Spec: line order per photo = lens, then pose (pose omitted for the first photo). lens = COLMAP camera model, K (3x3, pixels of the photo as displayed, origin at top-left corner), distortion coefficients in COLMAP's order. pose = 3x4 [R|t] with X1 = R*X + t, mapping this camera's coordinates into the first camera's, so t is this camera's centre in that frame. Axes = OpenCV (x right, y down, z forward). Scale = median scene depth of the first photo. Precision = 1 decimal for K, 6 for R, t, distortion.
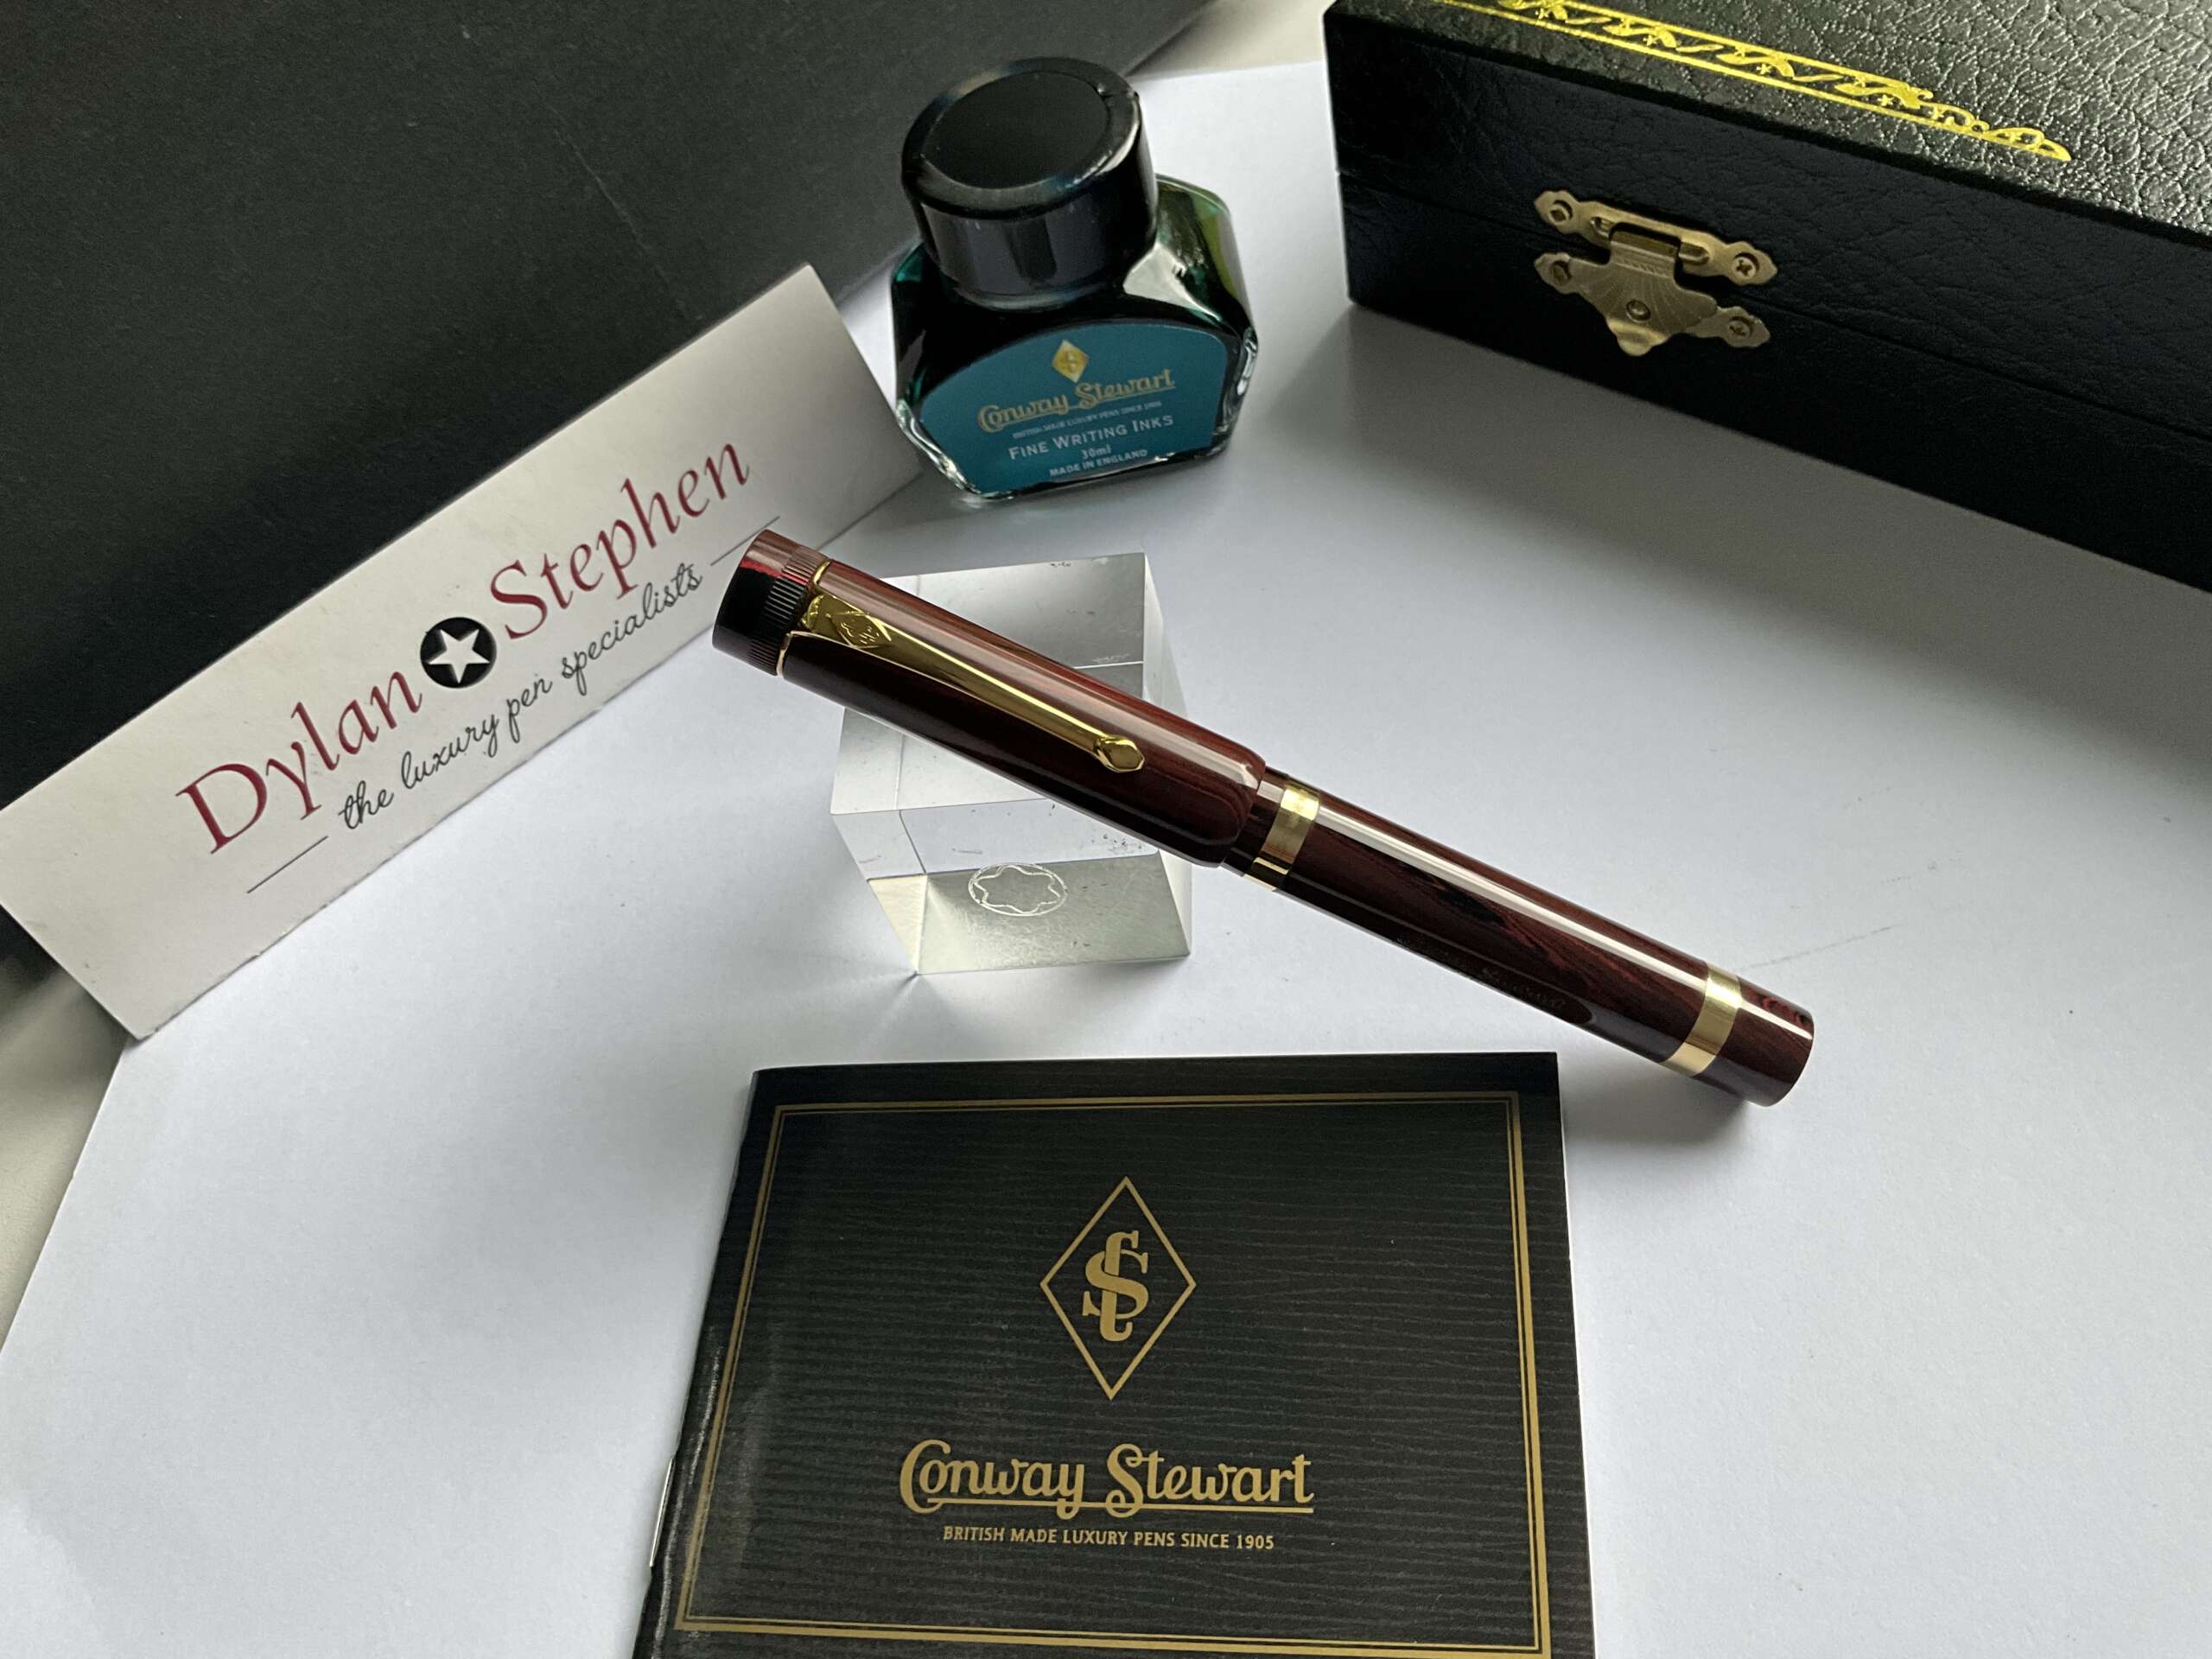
lens RADIAL K [[2013.4, 0, 1106.0], [0, 2013.4, 829.5], [0, 0, 1]] dist [0.168777, -0.344714]
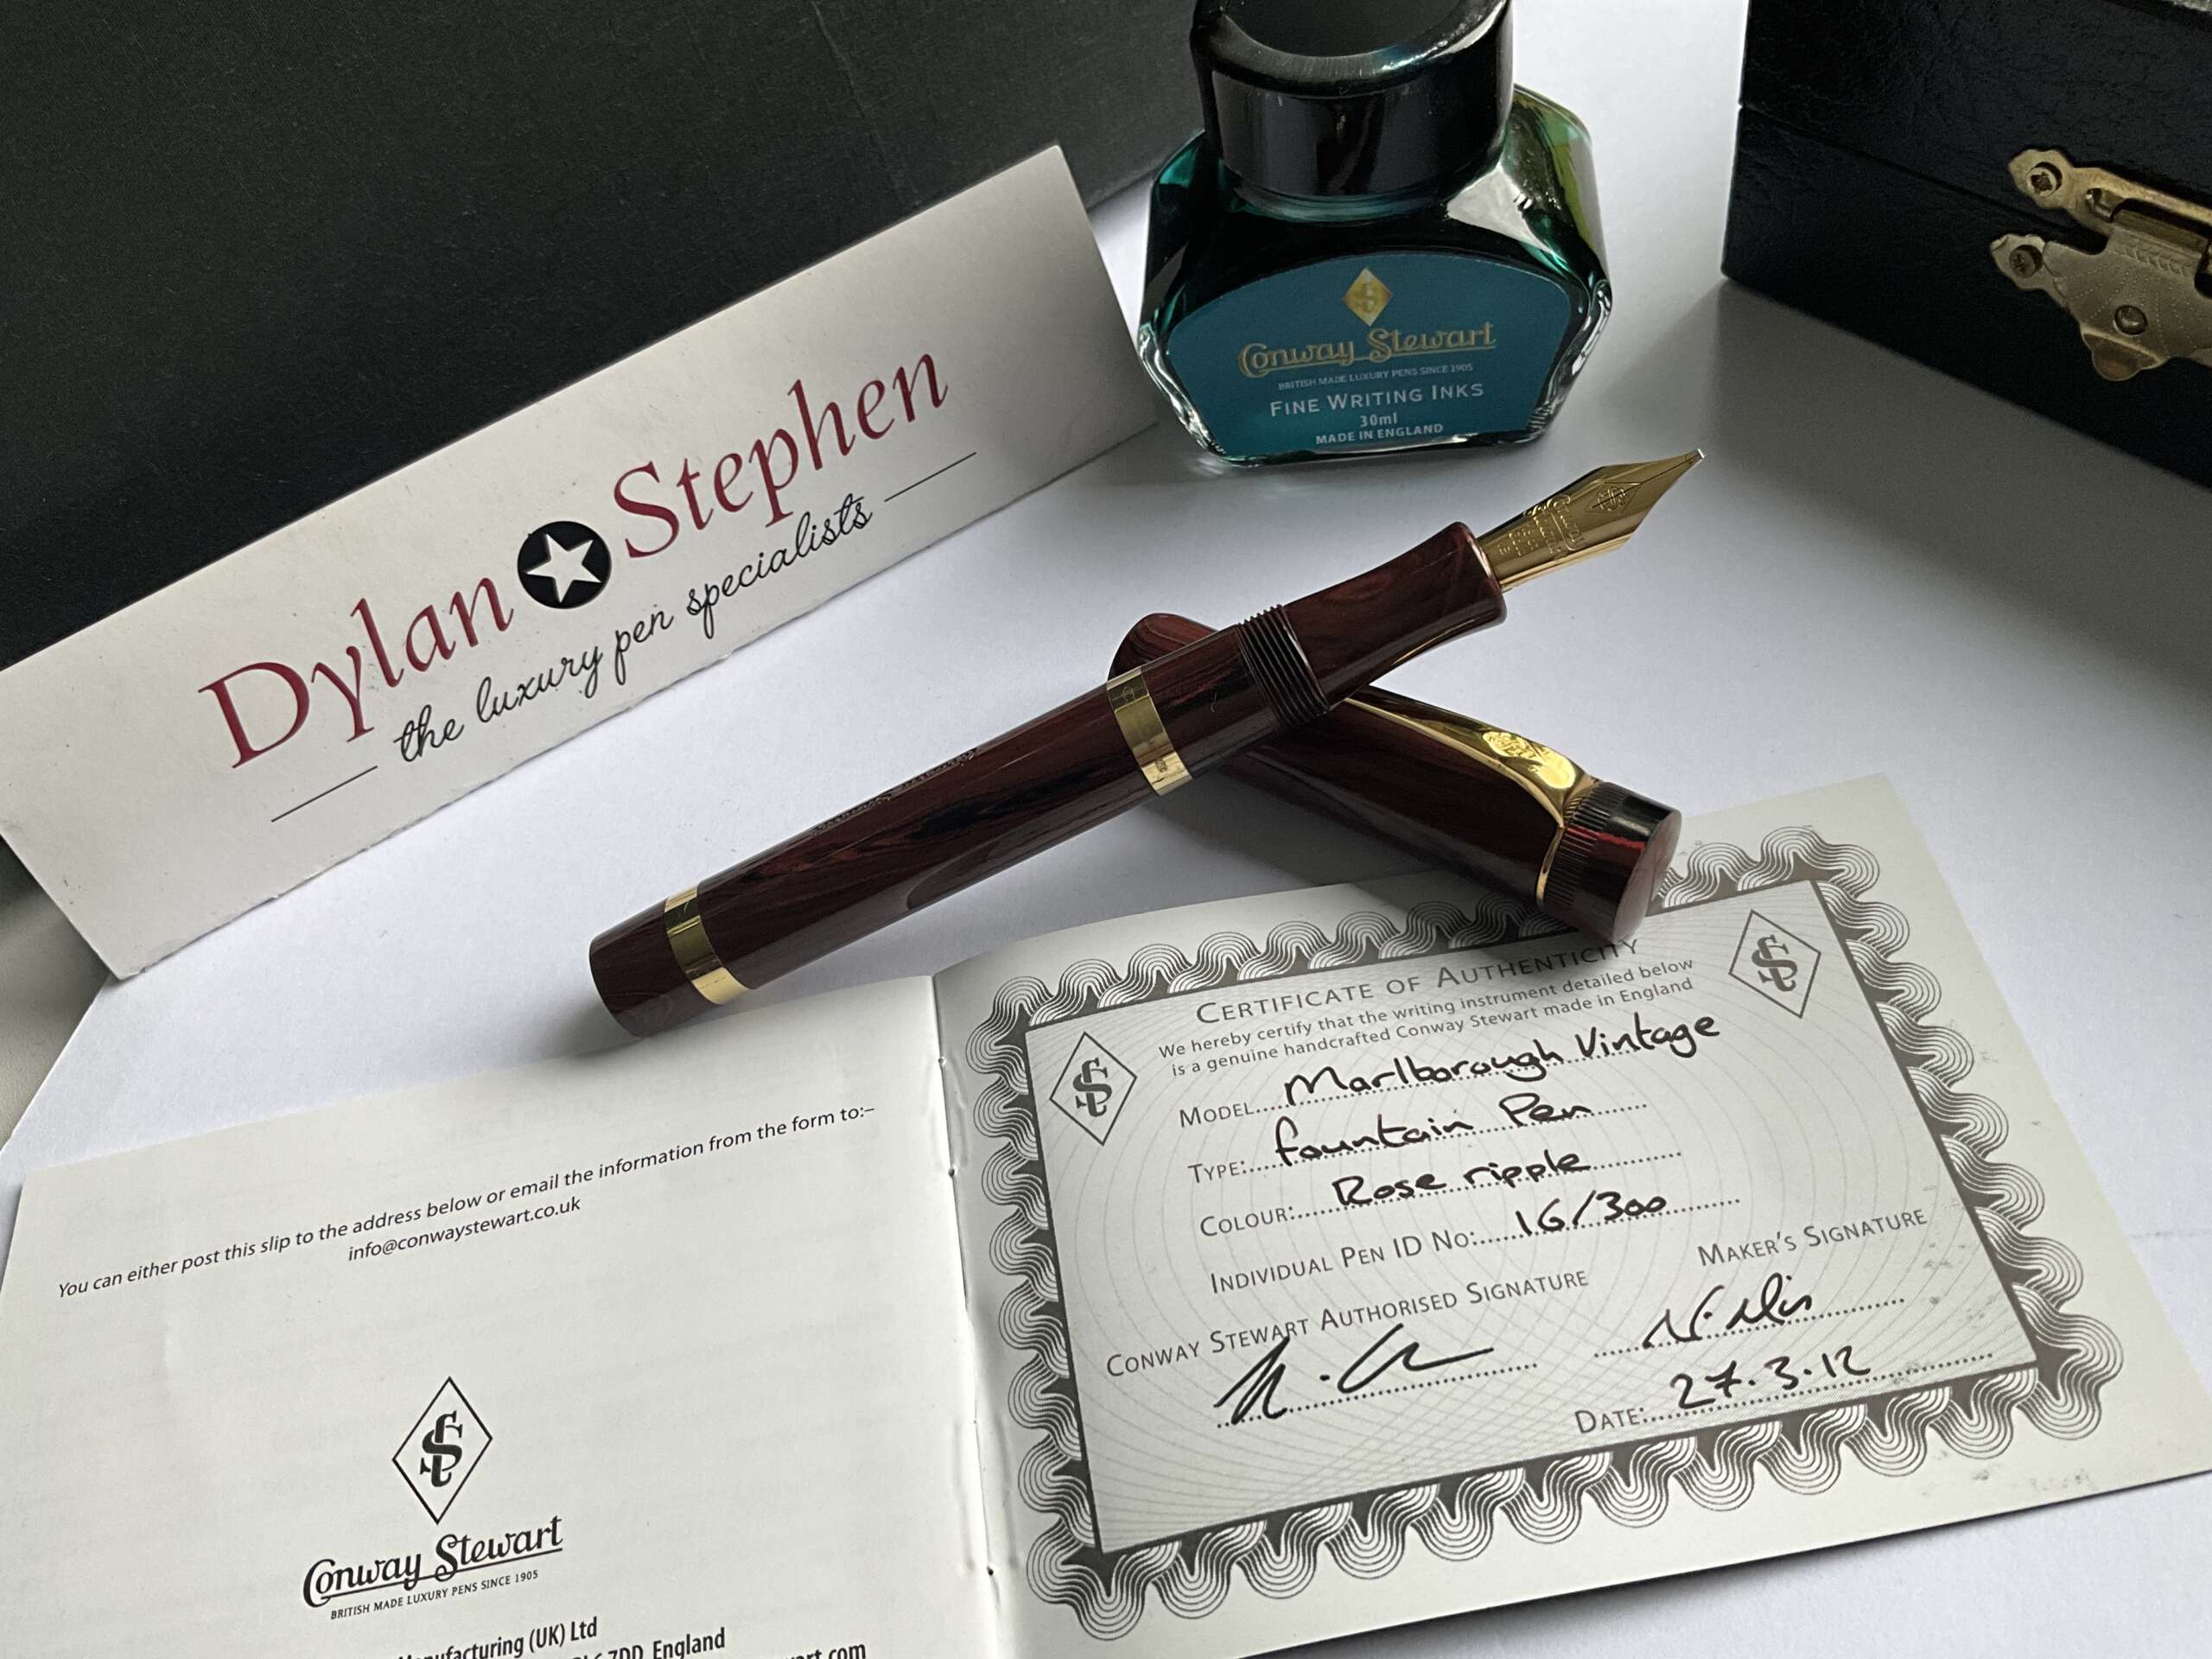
lens RADIAL K [[2013.4, 0, 1106.0], [0, 2013.4, 829.5], [0, 0, 1]] dist [0.168777, -0.344714]
pose [[0.986710, 0.142035, -0.078933, -0.025351], [-0.142623, 0.989775, -0.001839, -0.011519], [0.077864, 0.013072, 0.996878, 0.206789]]
